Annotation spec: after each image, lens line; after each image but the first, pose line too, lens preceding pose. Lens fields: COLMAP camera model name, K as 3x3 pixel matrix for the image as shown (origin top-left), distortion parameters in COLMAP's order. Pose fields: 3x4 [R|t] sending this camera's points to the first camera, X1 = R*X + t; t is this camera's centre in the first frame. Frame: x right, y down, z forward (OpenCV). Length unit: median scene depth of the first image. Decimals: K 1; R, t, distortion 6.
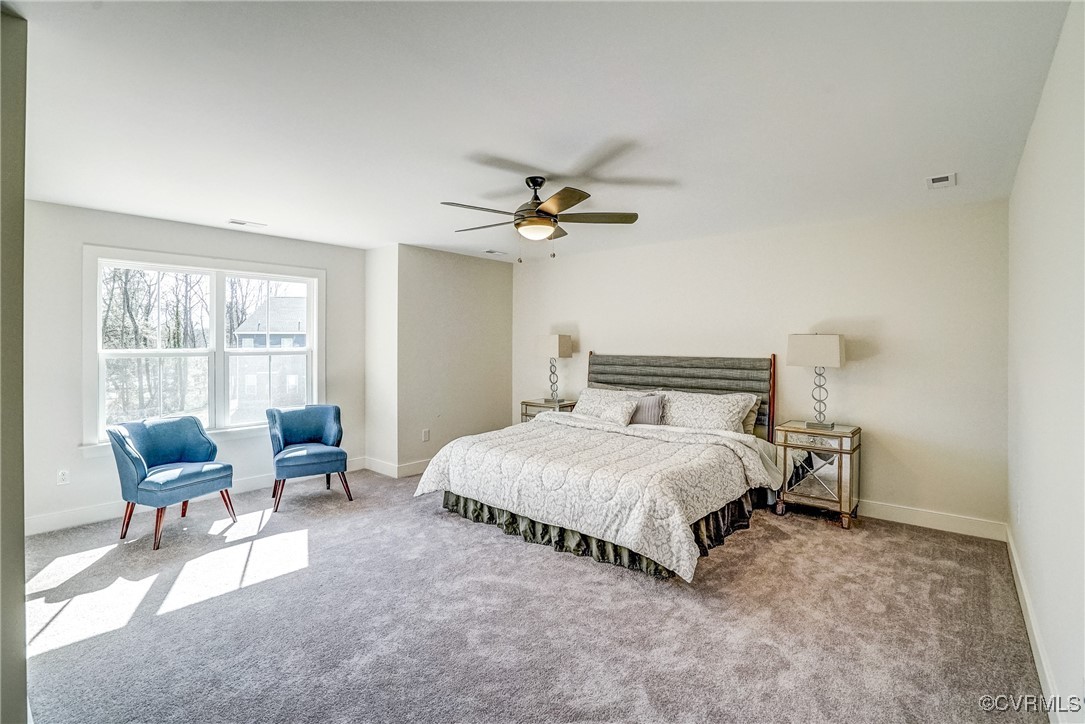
lens RADIAL K [[534.1, 0, 543.8], [0, 534.1, 326.6], [0, 0, 1]] dist [-0.073448, 0.043294]
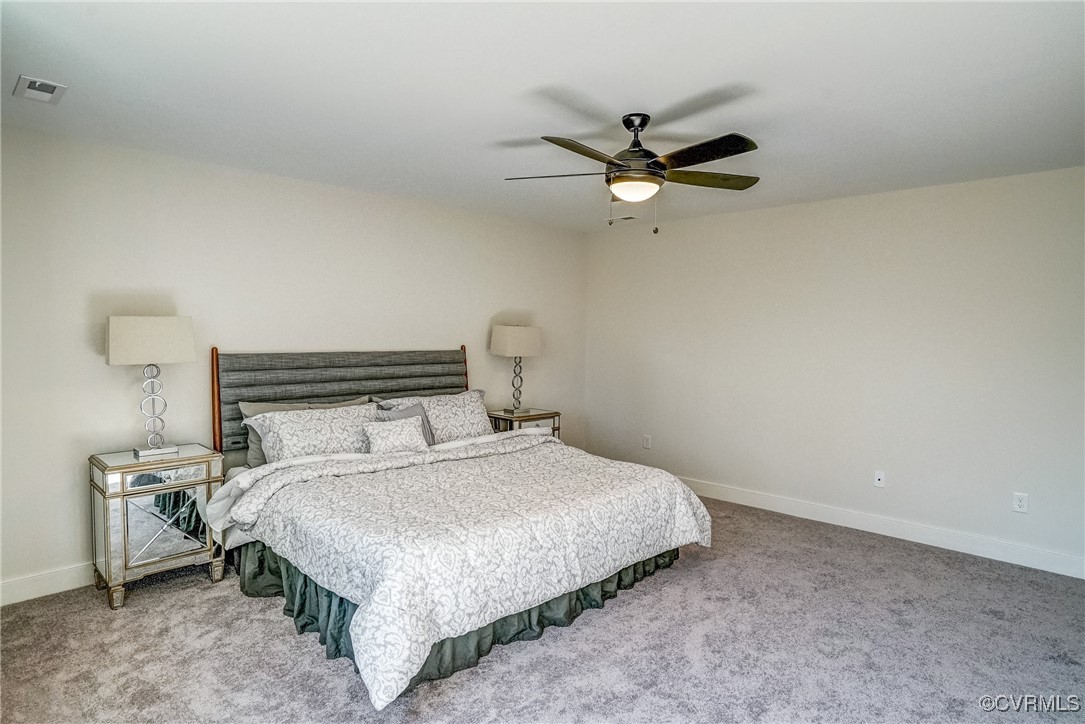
lens RADIAL K [[634.4, 0, 542.5], [0, 634.4, 362.0], [0, 0, 1]] dist [0.001567, 0.000235]
pose [[0.054011, -0.054483, 0.997053, -0.639268], [-0.047153, 0.997257, 0.057049, 0.010017], [-0.997426, -0.050095, 0.051294, 0.753641]]
